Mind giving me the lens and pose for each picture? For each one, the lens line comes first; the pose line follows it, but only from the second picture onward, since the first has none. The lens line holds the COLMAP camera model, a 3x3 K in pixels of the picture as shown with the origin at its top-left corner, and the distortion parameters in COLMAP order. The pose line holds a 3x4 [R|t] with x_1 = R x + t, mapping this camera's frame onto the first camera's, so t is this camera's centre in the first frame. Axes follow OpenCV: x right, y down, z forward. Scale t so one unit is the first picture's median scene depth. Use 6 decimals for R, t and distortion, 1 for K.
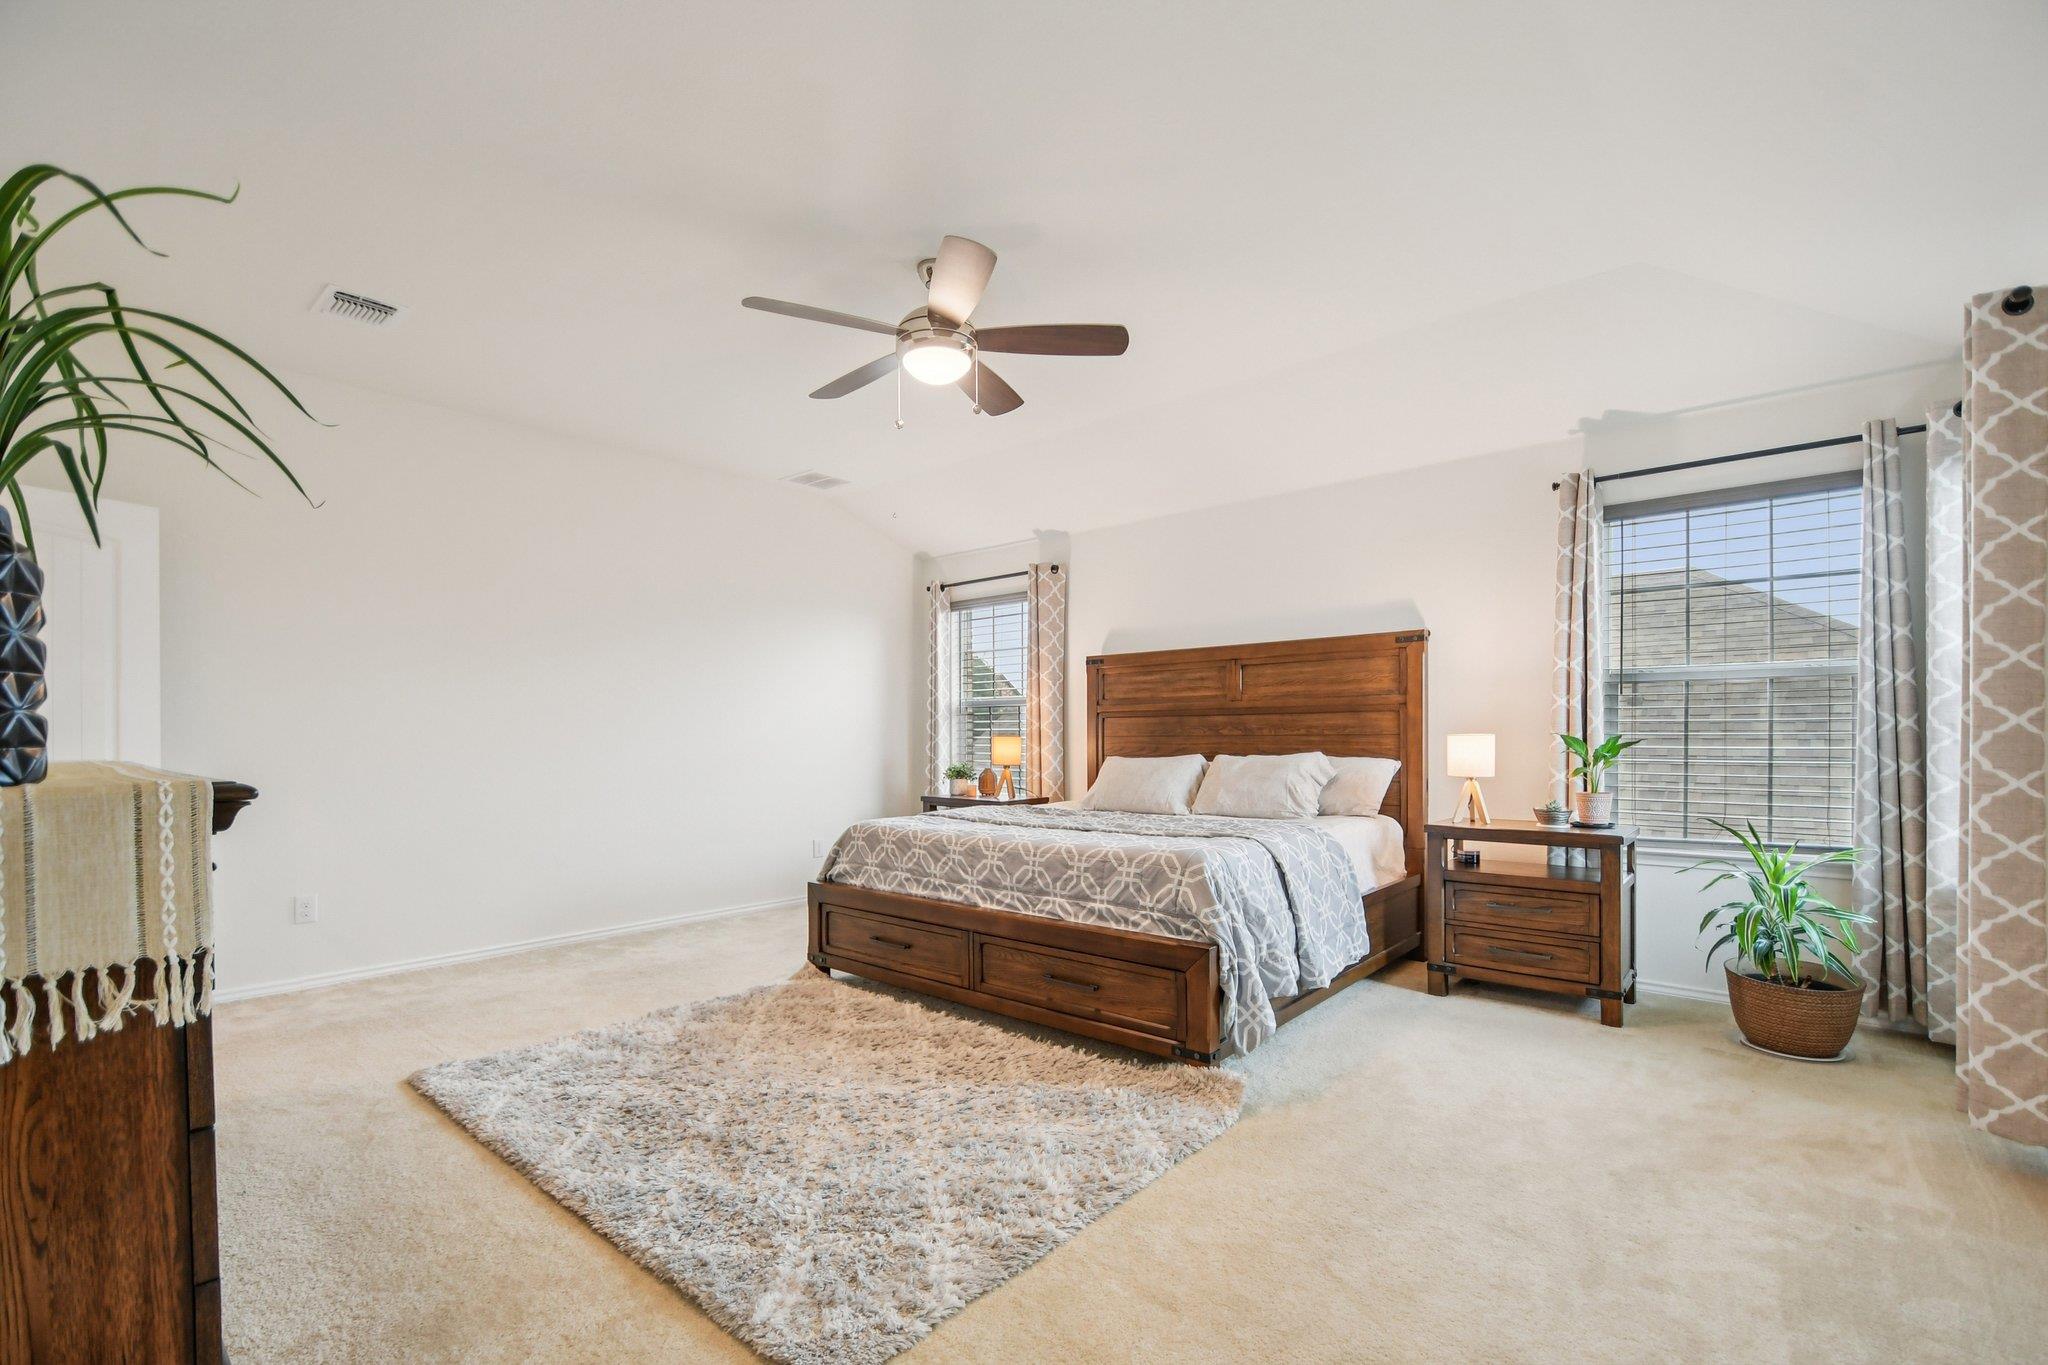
lens RADIAL K [[901.6, 0, 1016.8], [0, 901.6, 738.0], [0, 0, 1]] dist [0.005272, -0.006855]
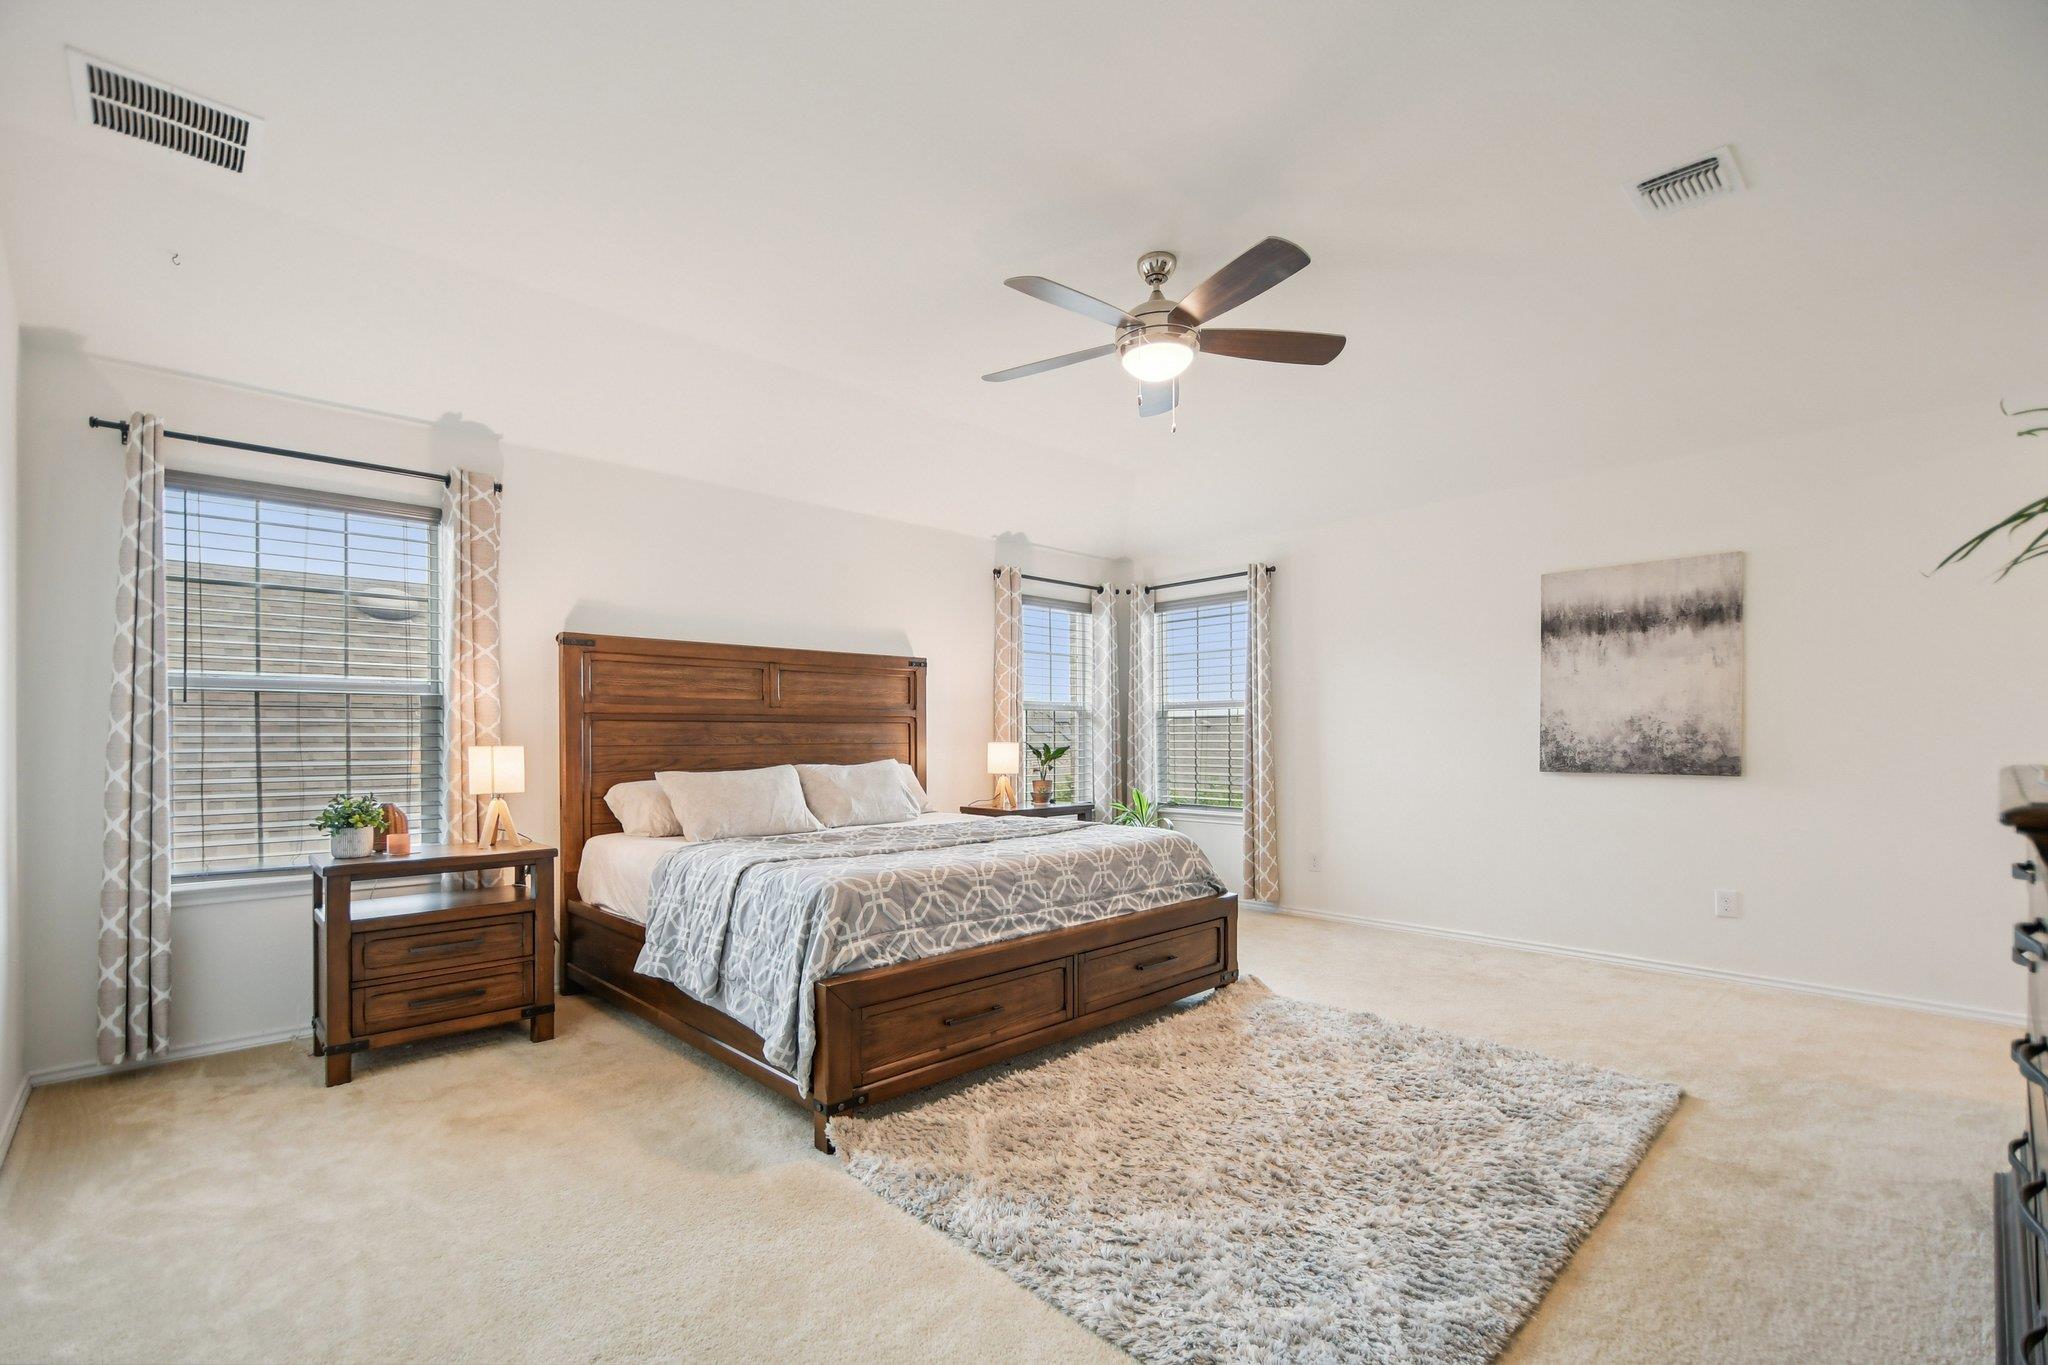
lens RADIAL K [[901.6, 0, 1016.8], [0, 901.6, 738.0], [0, 0, 1]] dist [0.005272, -0.006855]
pose [[0.092594, 0.005674, 0.995688, -0.877380], [0.006900, 0.999956, -0.006340, -0.002032], [-0.995680, 0.007458, 0.092551, 0.871107]]
